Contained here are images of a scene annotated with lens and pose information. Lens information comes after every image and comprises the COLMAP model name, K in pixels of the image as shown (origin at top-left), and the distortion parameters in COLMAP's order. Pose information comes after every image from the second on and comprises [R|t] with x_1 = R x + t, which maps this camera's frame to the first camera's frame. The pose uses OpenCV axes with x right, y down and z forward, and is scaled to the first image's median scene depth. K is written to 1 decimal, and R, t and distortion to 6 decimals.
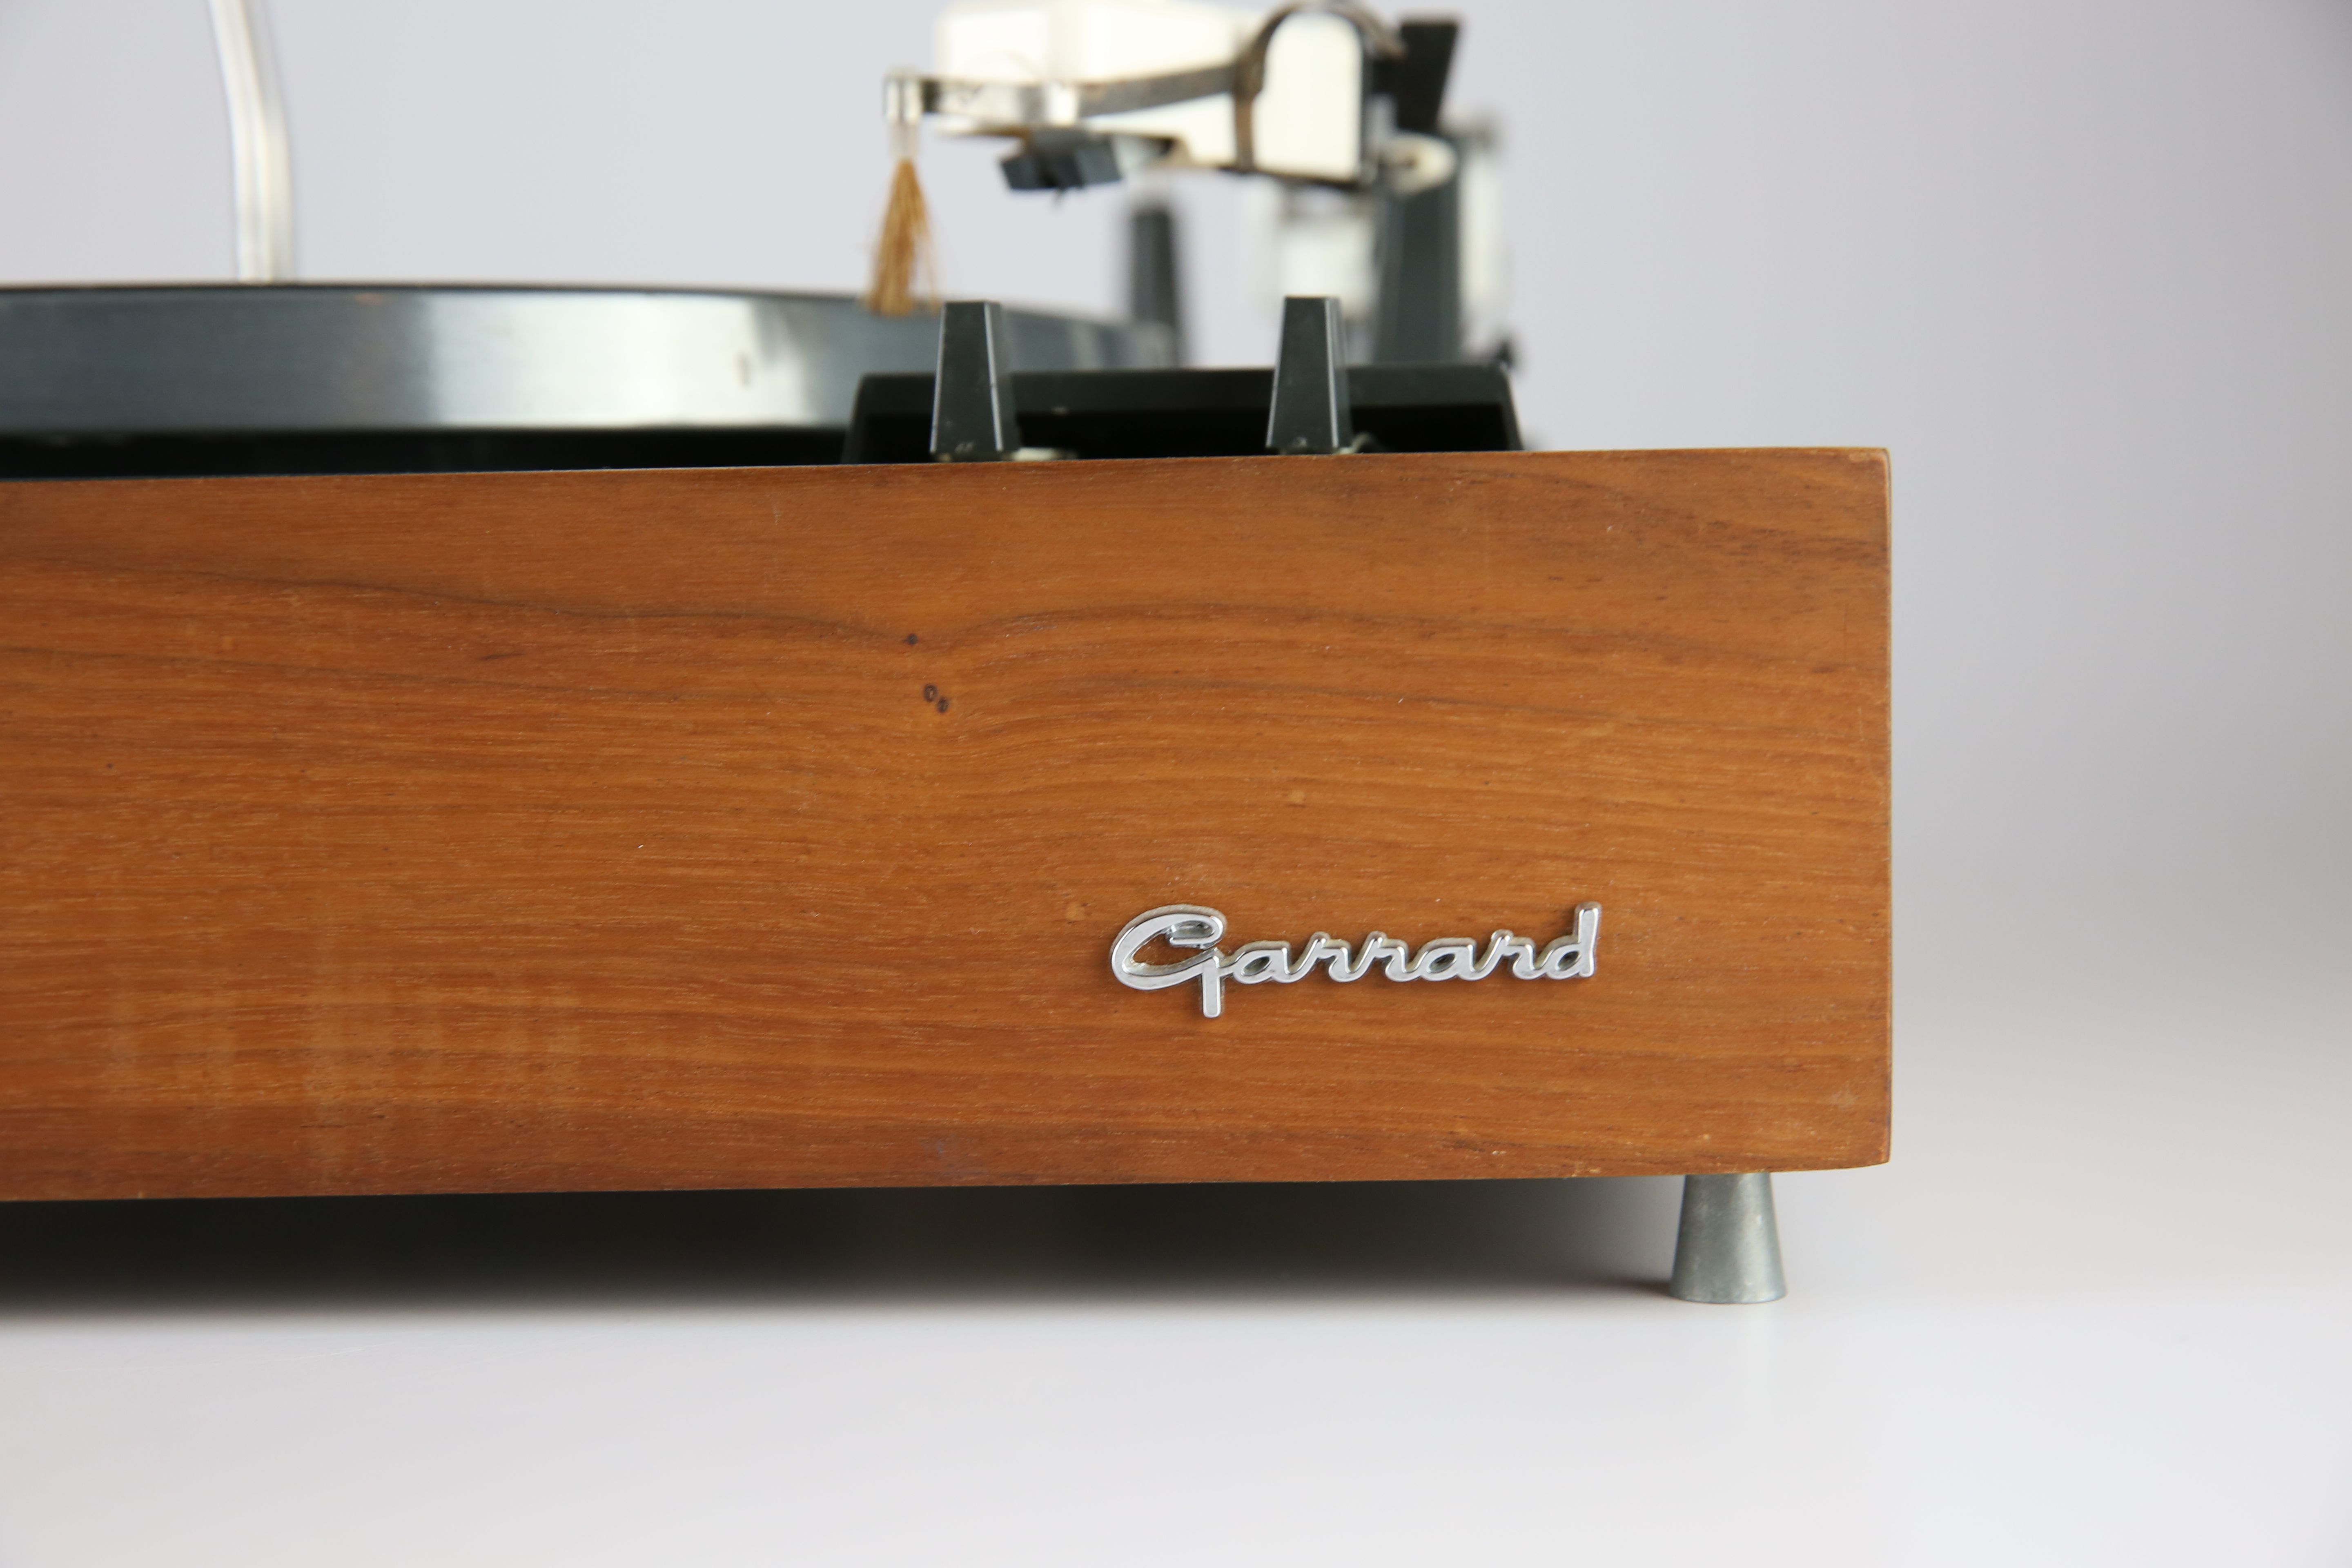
lens RADIAL K [[4298.8, 0, 1176.0], [0, 4298.8, 784.0], [0, 0, 1]] dist [0.027516, -0.077458]
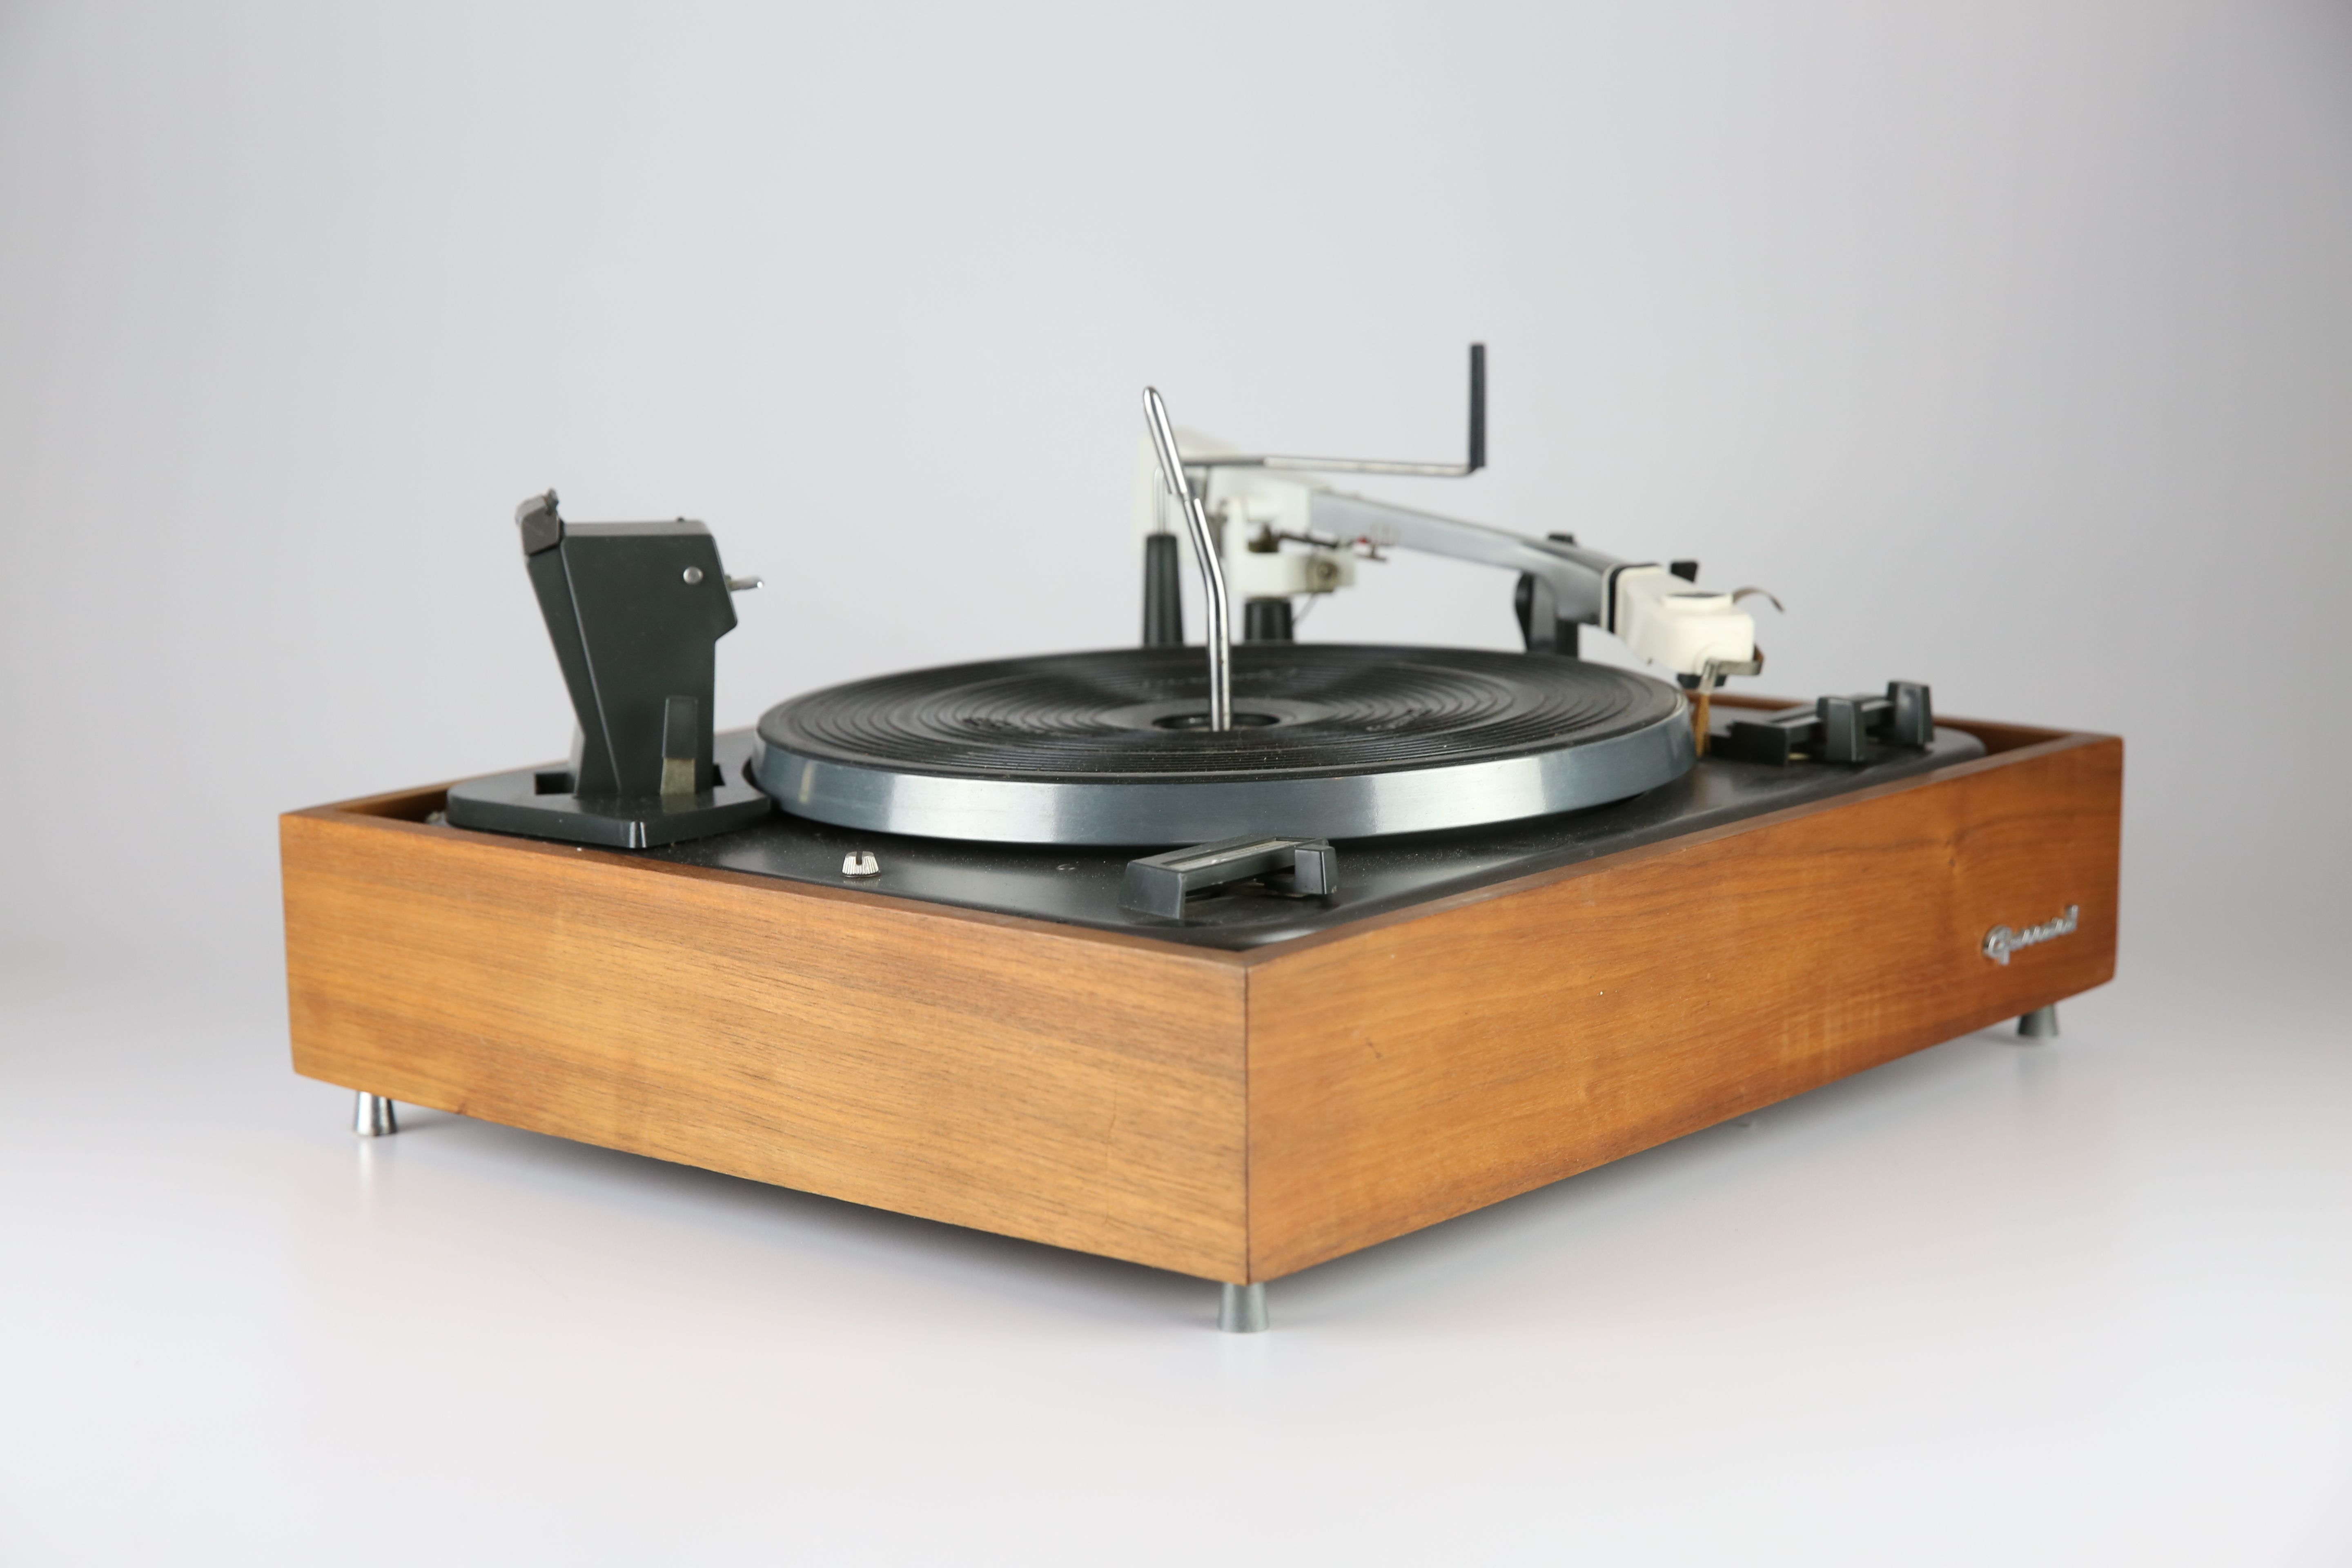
lens RADIAL K [[4298.8, 0, 1176.0], [0, 4298.8, 784.0], [0, 0, 1]] dist [0.027516, -0.077458]
pose [[0.614363, -0.116550, 0.780368, -2.450173], [0.054198, 0.992928, 0.105628, -0.380034], [-0.787160, -0.022599, 0.616335, -0.278003]]
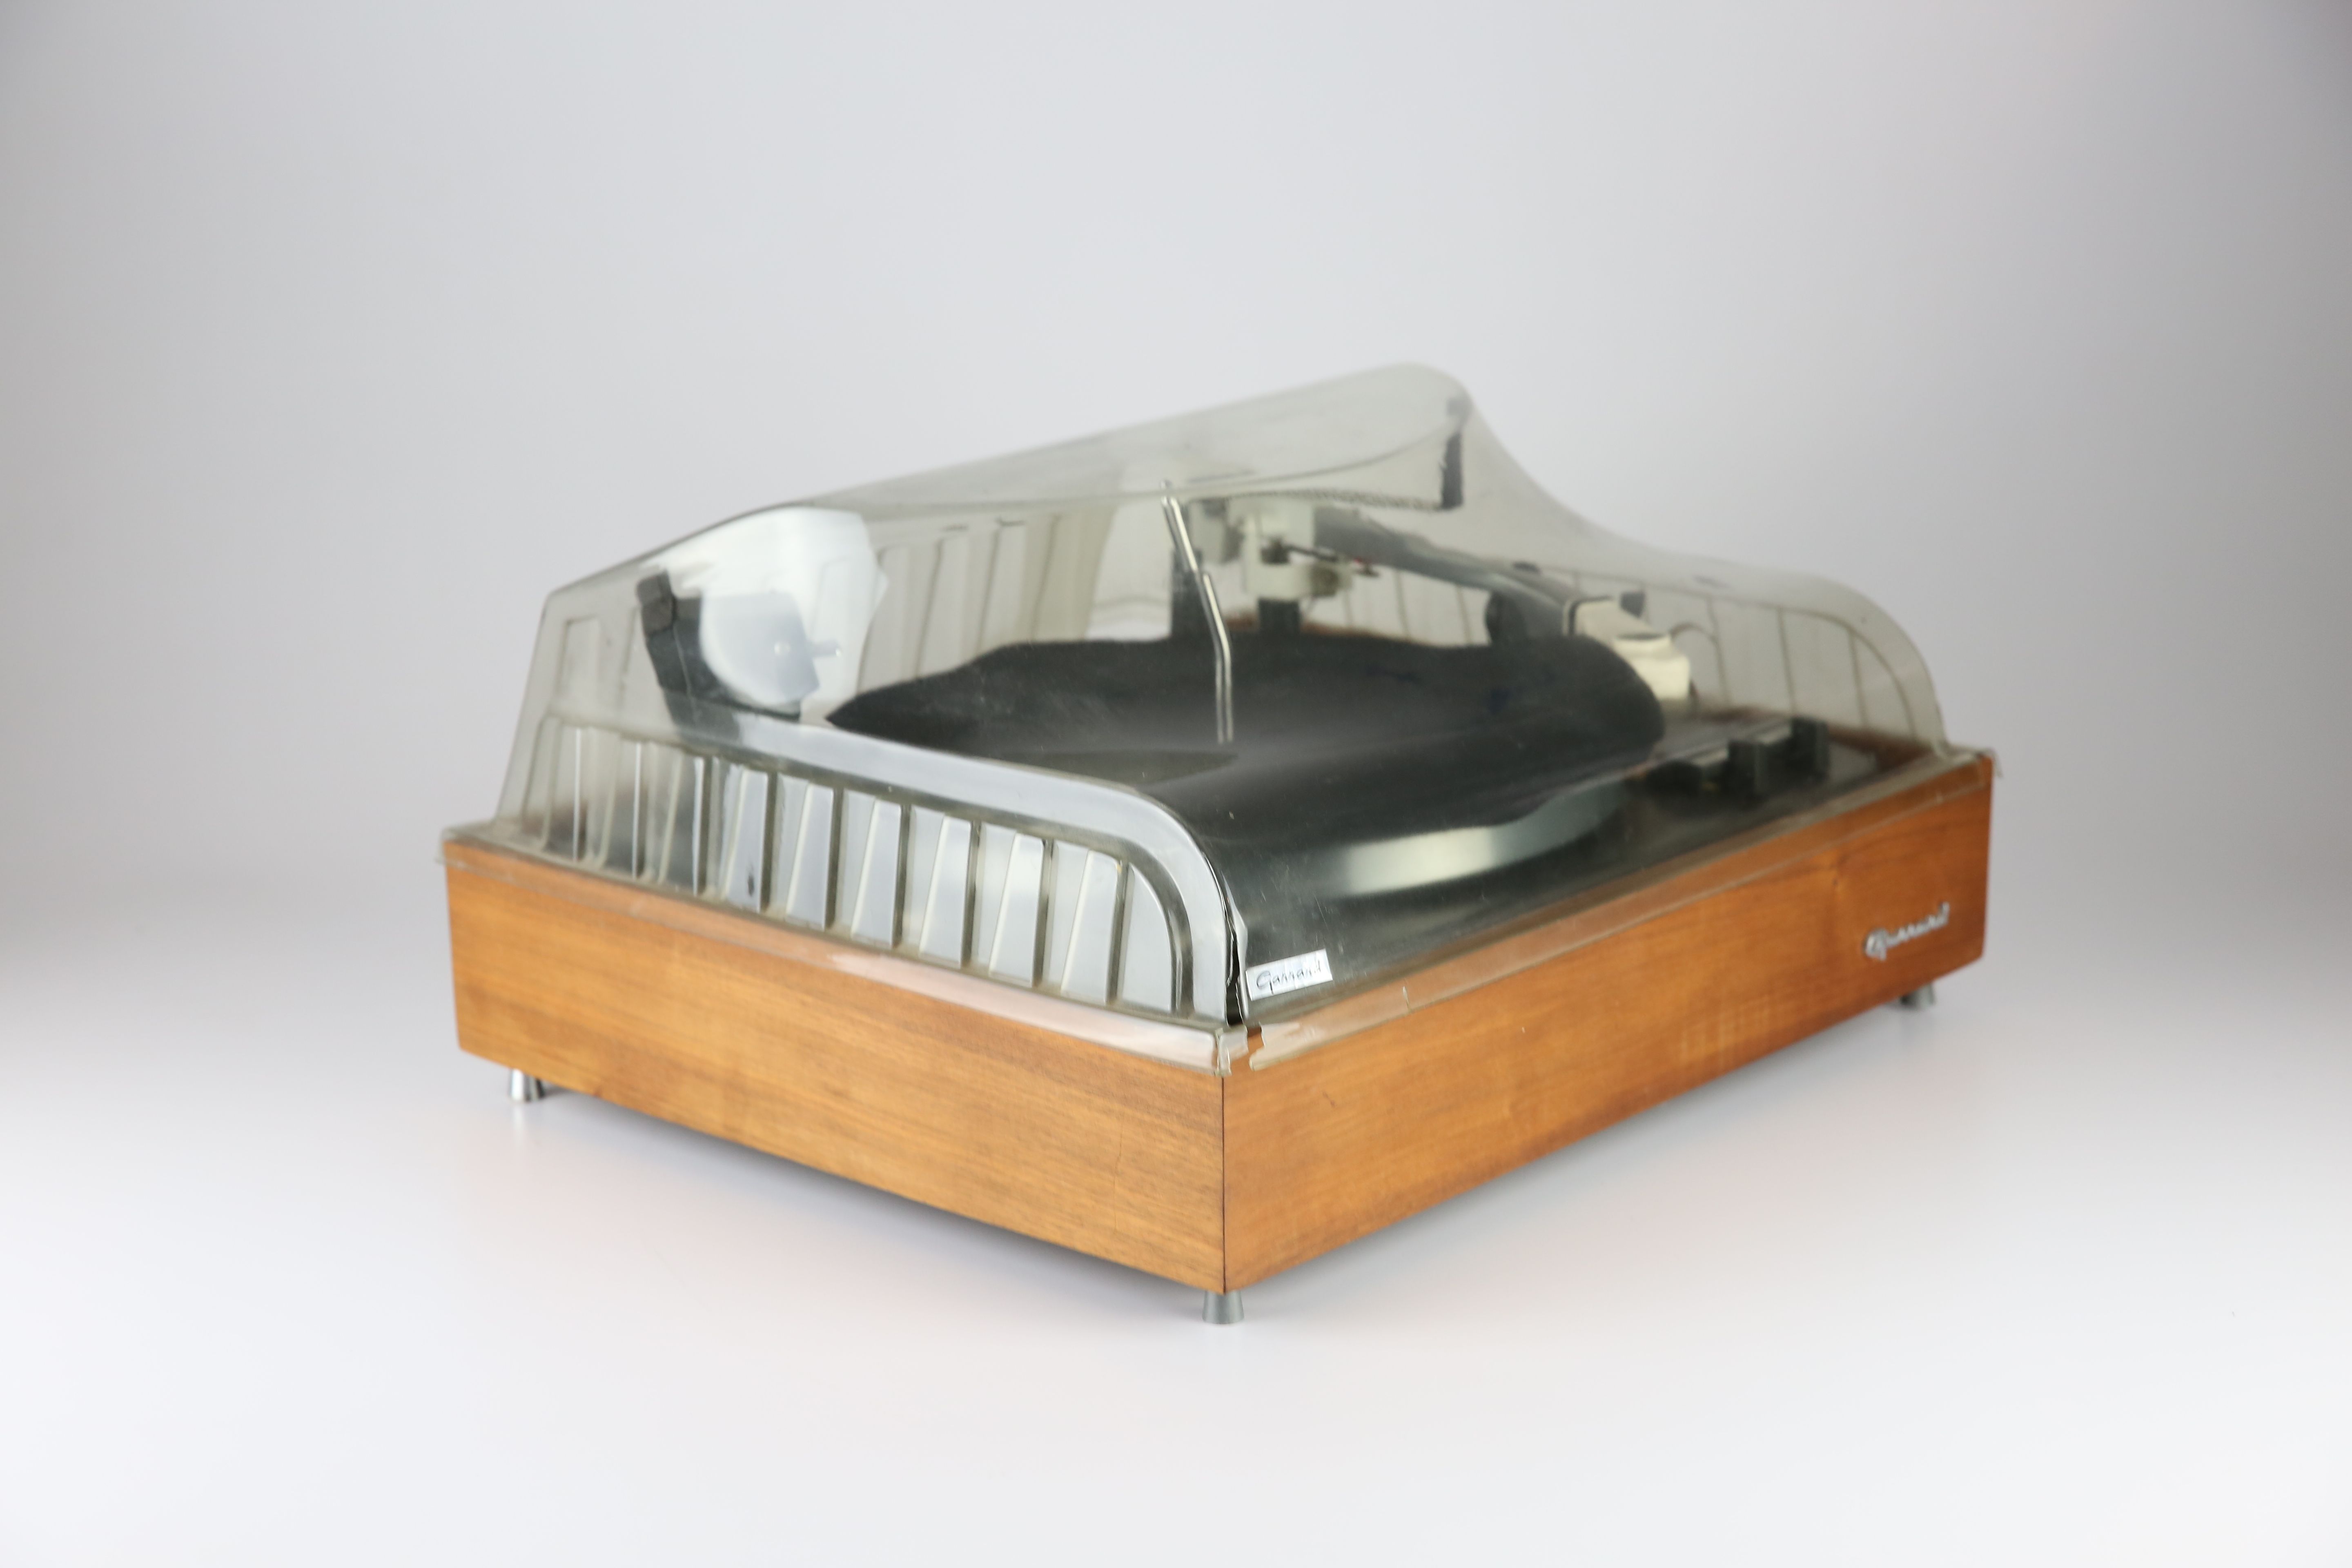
lens RADIAL K [[4298.8, 0, 1176.0], [0, 4298.8, 784.0], [0, 0, 1]] dist [0.027516, -0.077458]
pose [[0.634610, -0.189843, 0.749153, -2.769532], [0.053585, 0.977835, 0.202402, -0.771312], [-0.770973, -0.088303, 0.630716, -0.647082]]
